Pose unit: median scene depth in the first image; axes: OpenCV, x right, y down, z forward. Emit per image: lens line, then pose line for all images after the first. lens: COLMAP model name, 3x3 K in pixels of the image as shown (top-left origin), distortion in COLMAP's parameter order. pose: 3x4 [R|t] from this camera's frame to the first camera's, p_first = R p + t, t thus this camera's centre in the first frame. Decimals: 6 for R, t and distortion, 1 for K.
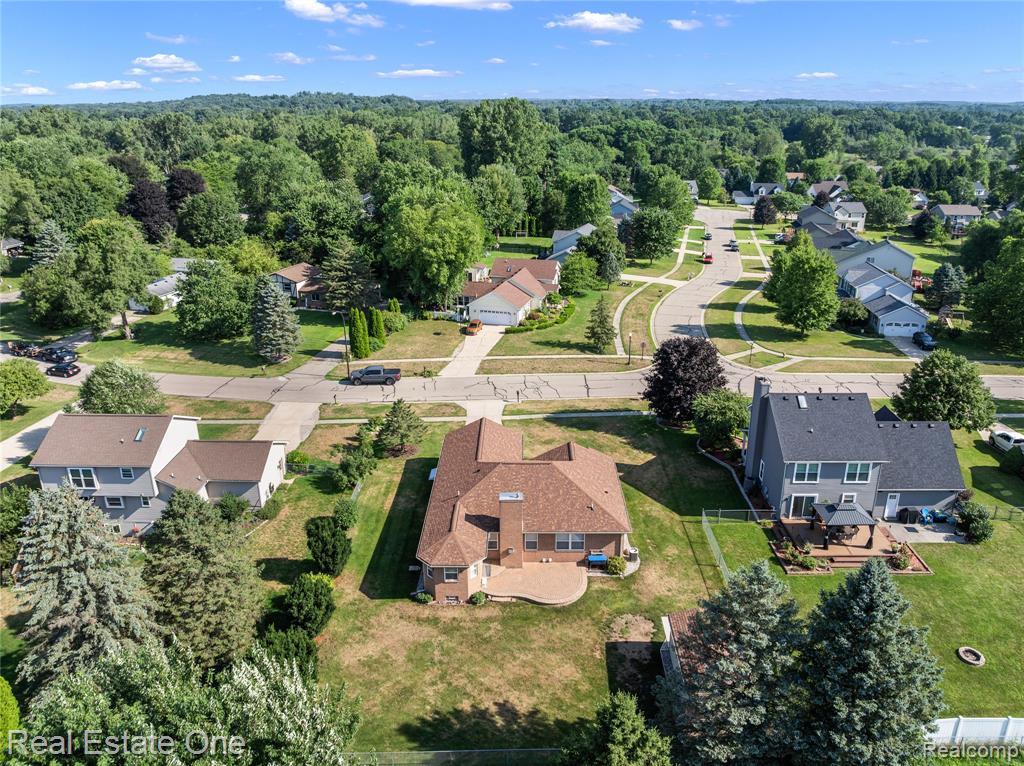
lens RADIAL K [[724.3, 0, 512.2], [0, 724.3, 379.3], [0, 0, 1]] dist [-0.041638, -0.001569]
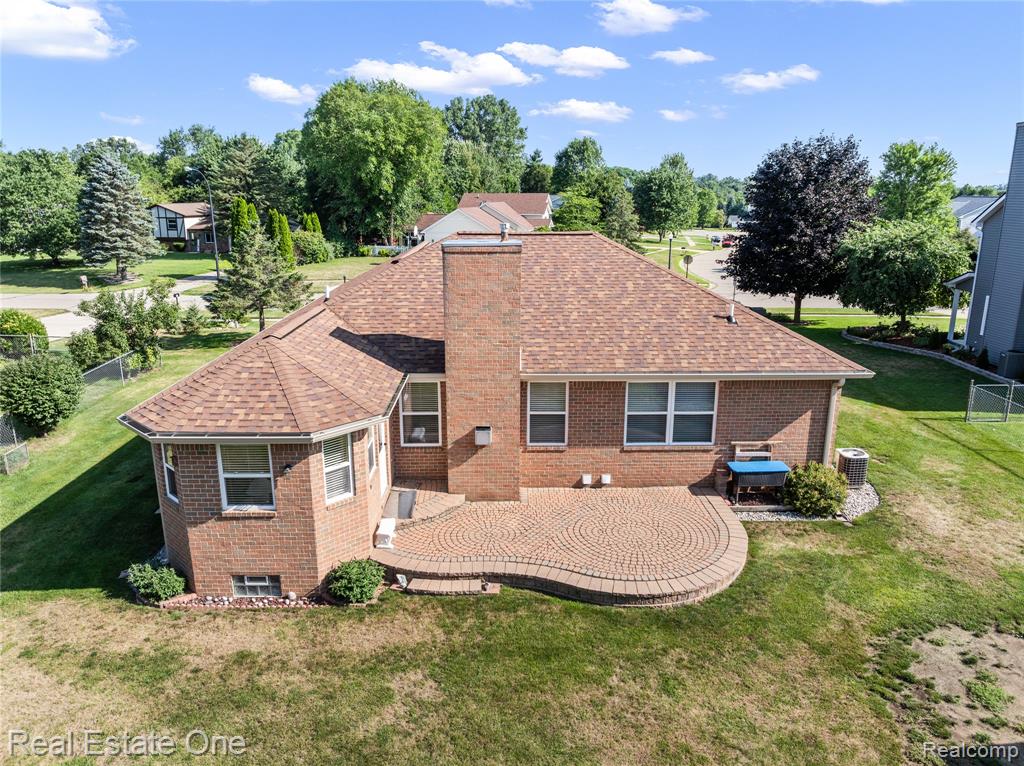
lens RADIAL K [[724.3, 0, 516.6], [0, 724.3, 386.8], [0, 0, 1]] dist [-0.041638, -0.001569]
pose [[0.999073, 0.003272, 0.042934, -0.000600], [0.001056, 0.994947, -0.100393, 0.244832], [-0.043045, 0.100345, 0.994021, 0.690227]]
